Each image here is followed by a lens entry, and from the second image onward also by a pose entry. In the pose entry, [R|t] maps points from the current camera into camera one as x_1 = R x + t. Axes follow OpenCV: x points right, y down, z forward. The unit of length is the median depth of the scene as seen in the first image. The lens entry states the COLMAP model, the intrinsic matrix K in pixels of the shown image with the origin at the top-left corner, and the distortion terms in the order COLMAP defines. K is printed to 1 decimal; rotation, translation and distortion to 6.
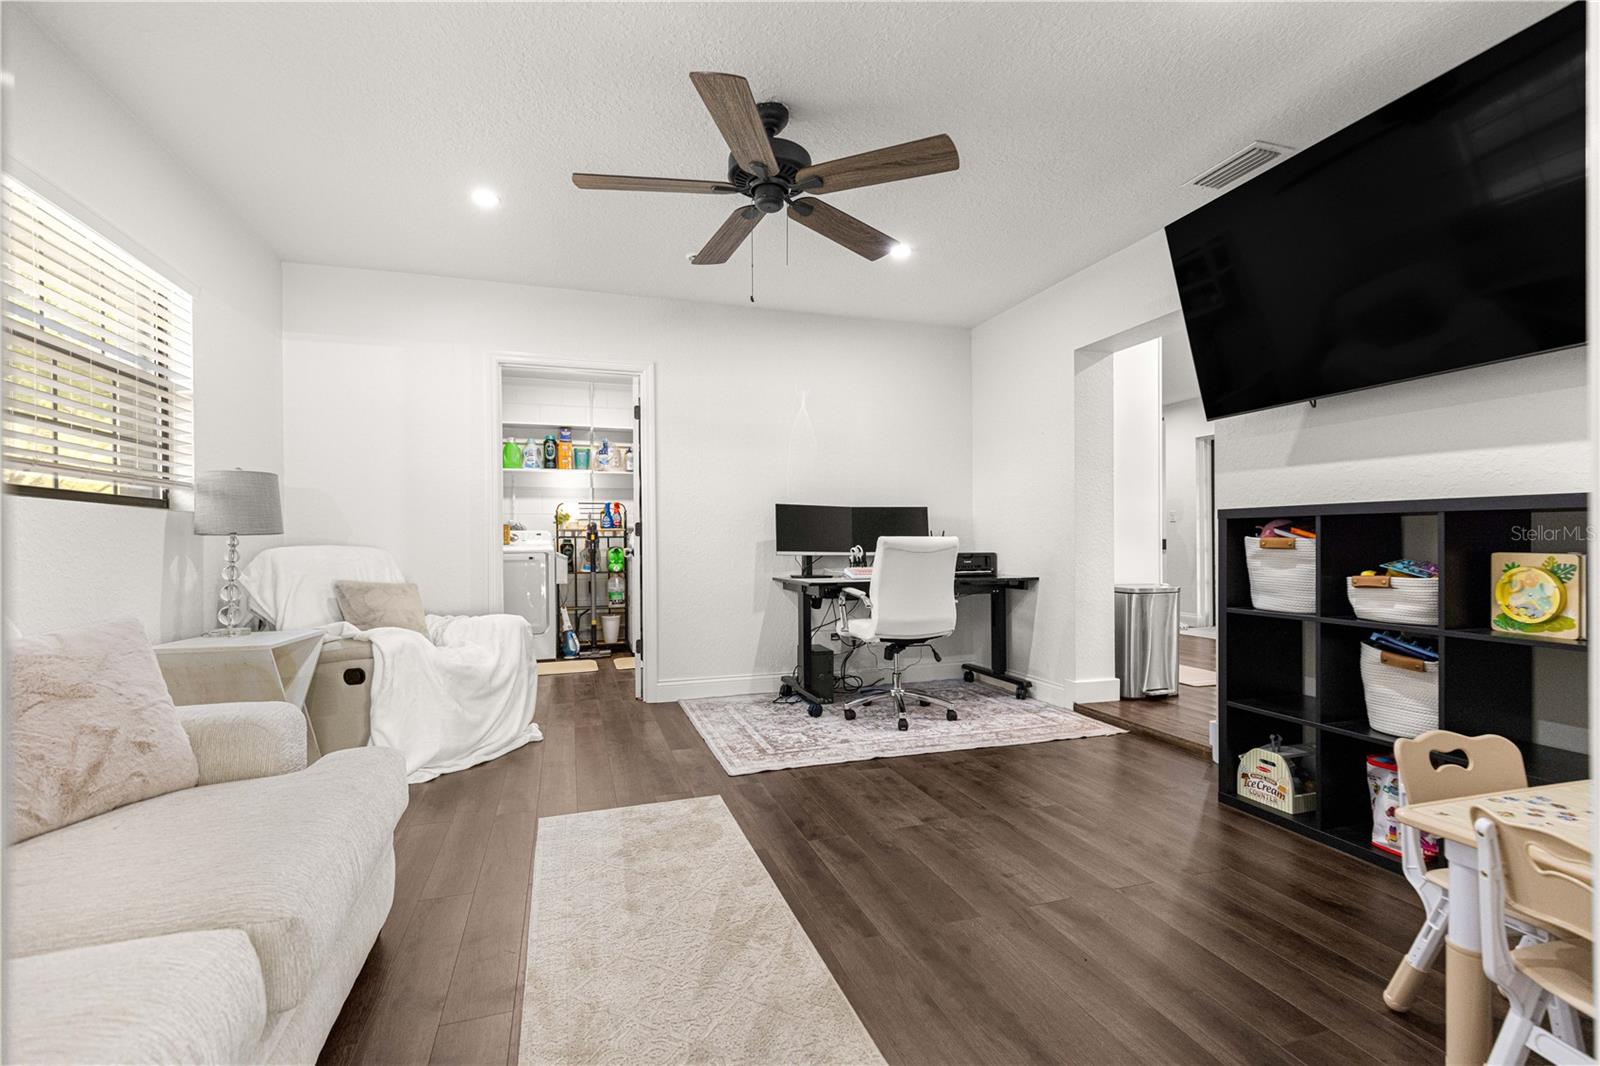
lens RADIAL K [[724.7, 0, 810.6], [0, 724.7, 537.0], [0, 0, 1]] dist [0.001961, 0.000596]
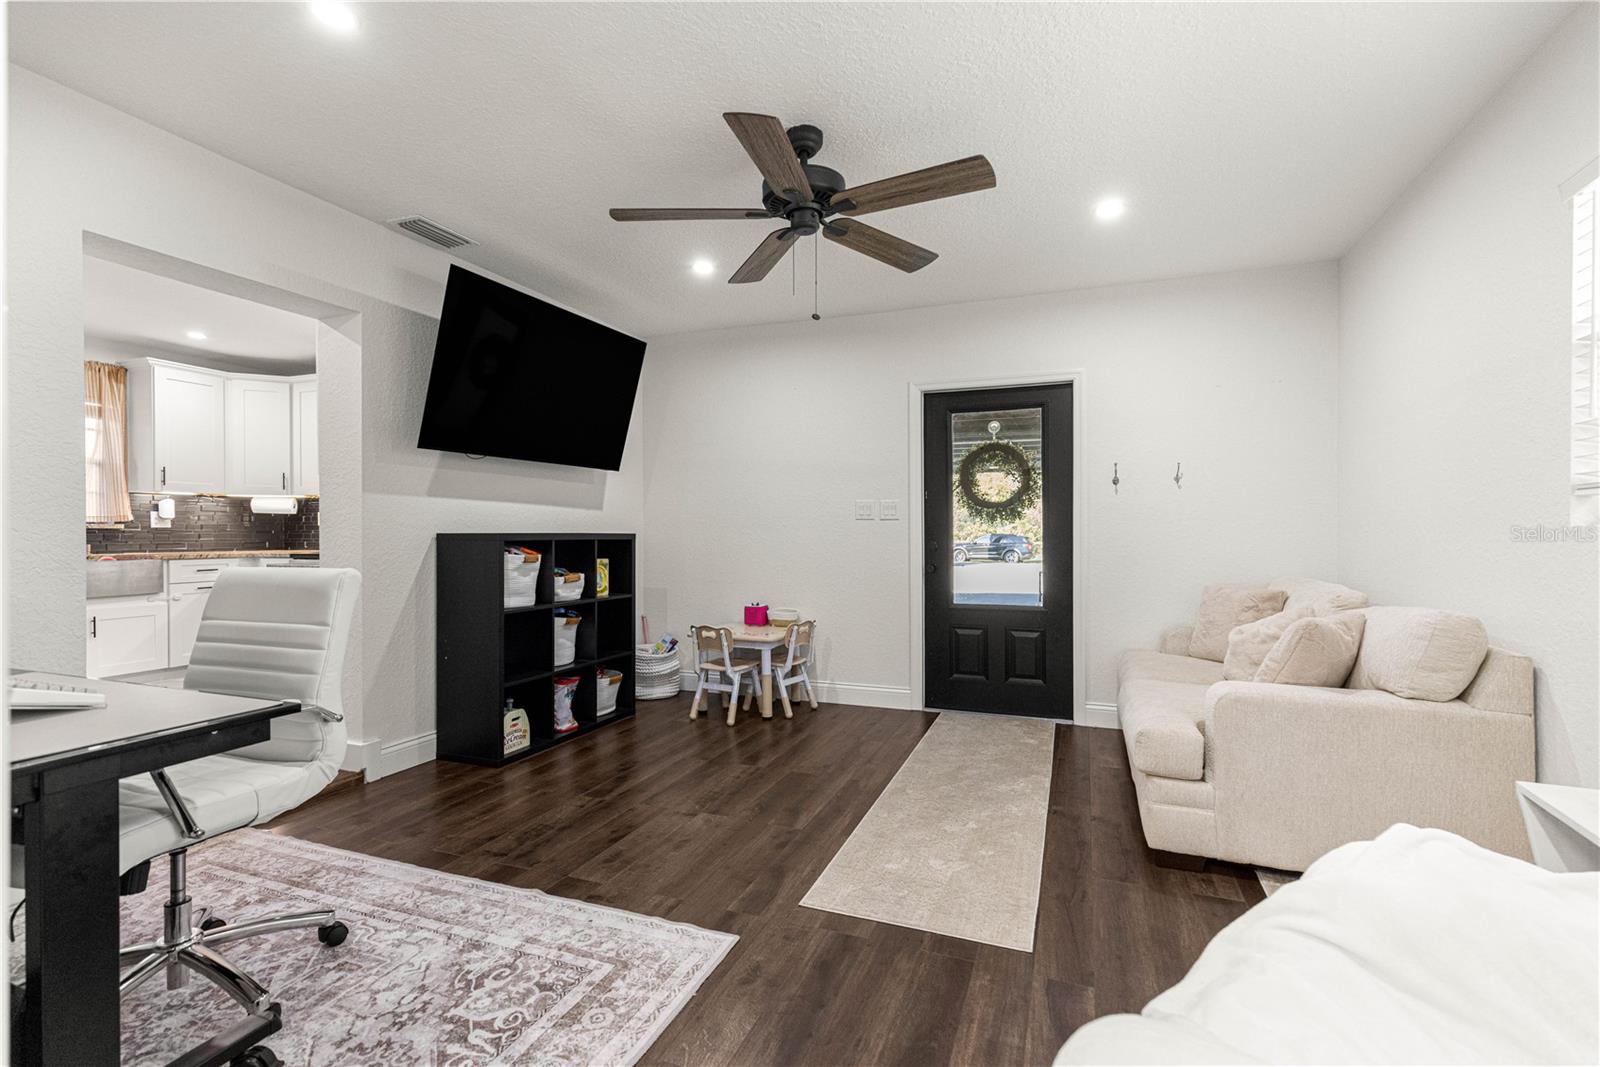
lens RADIAL K [[724.7, 0, 807.0], [0, 724.7, 535.9], [0, 0, 1]] dist [0.001961, 0.000596]
pose [[-0.776036, 0.004986, 0.630669, -0.619115], [0.002424, 0.999985, -0.004923, -0.025458], [-0.630684, -0.002291, -0.776036, 1.604843]]
